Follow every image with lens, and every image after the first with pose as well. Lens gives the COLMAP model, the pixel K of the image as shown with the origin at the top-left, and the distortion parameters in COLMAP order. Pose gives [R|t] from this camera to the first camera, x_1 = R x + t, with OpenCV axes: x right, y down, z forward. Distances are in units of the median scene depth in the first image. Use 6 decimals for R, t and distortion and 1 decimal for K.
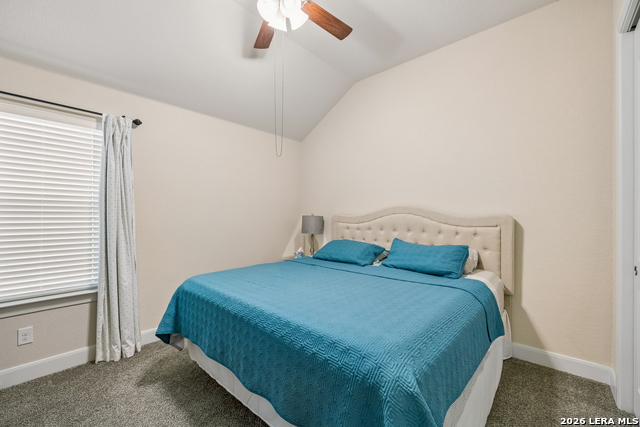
lens RADIAL K [[271.4, 0, 317.9], [0, 271.4, 217.3], [0, 0, 1]] dist [0.000502, -0.000027]
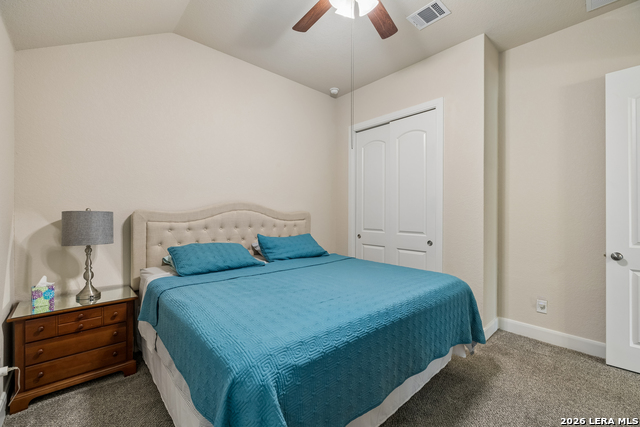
lens RADIAL K [[271.4, 0, 318.9], [0, 271.4, 212.7], [0, 0, 1]] dist [0.000502, -0.000027]
pose [[0.123268, -0.001259, 0.992373, -0.655073], [0.000754, 0.999999, 0.001175, -0.005063], [-0.992373, 0.000604, 0.123269, 0.605654]]
